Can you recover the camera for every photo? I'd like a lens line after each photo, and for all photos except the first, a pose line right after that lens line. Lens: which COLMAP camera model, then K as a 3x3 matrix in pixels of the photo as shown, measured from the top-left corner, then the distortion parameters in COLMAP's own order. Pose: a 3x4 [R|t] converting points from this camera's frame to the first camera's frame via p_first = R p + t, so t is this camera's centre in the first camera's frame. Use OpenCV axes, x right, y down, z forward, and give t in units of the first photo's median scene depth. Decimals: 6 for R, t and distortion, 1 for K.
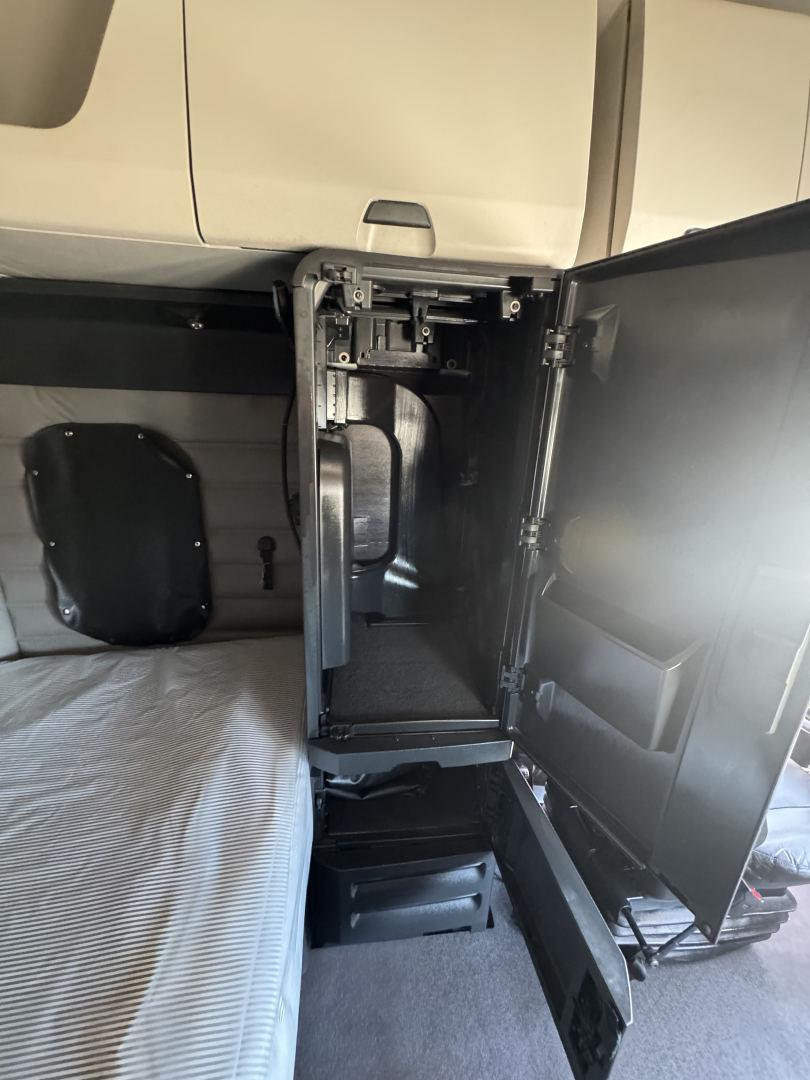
lens RADIAL K [[432.0, 0, 405.0], [0, 432.0, 540.0], [0, 0, 1]] dist [0.000293, 0.000076]
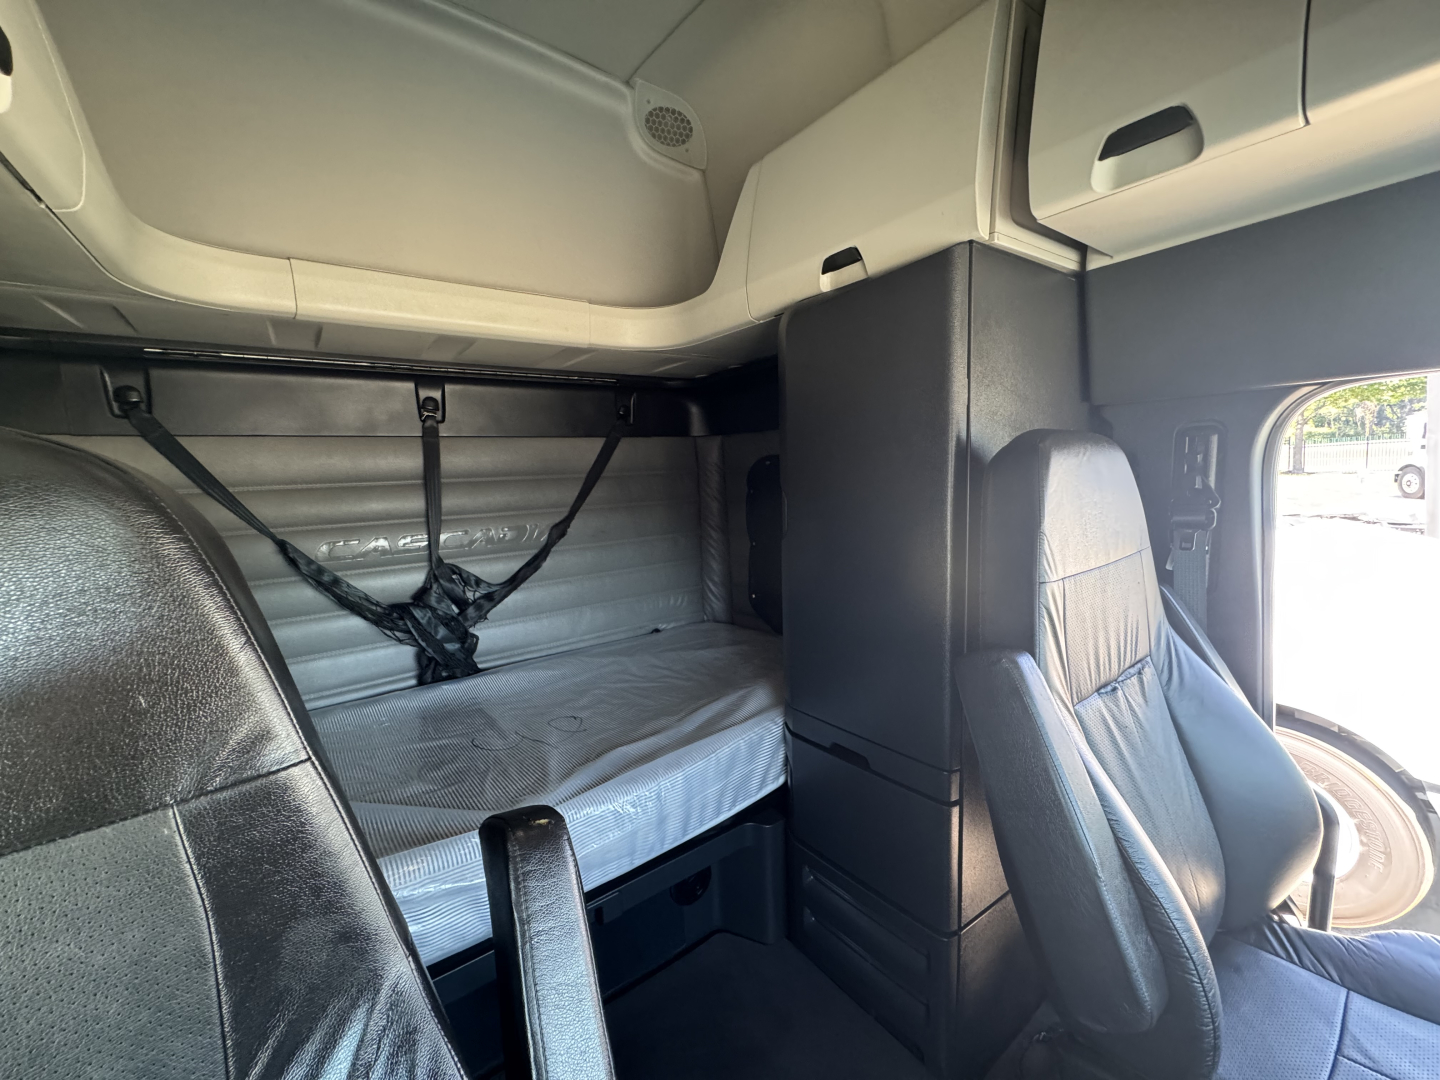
lens RADIAL K [[576.0, 0, 720.8], [0, 576.0, 533.4], [0, 0, 1]] dist [0.000293, 0.000076]
pose [[0.497563, 0.033315, -0.866788, 1.257356], [-0.196512, 0.977611, -0.075230, 0.239921], [0.844875, 0.207766, 0.492970, 0.009677]]
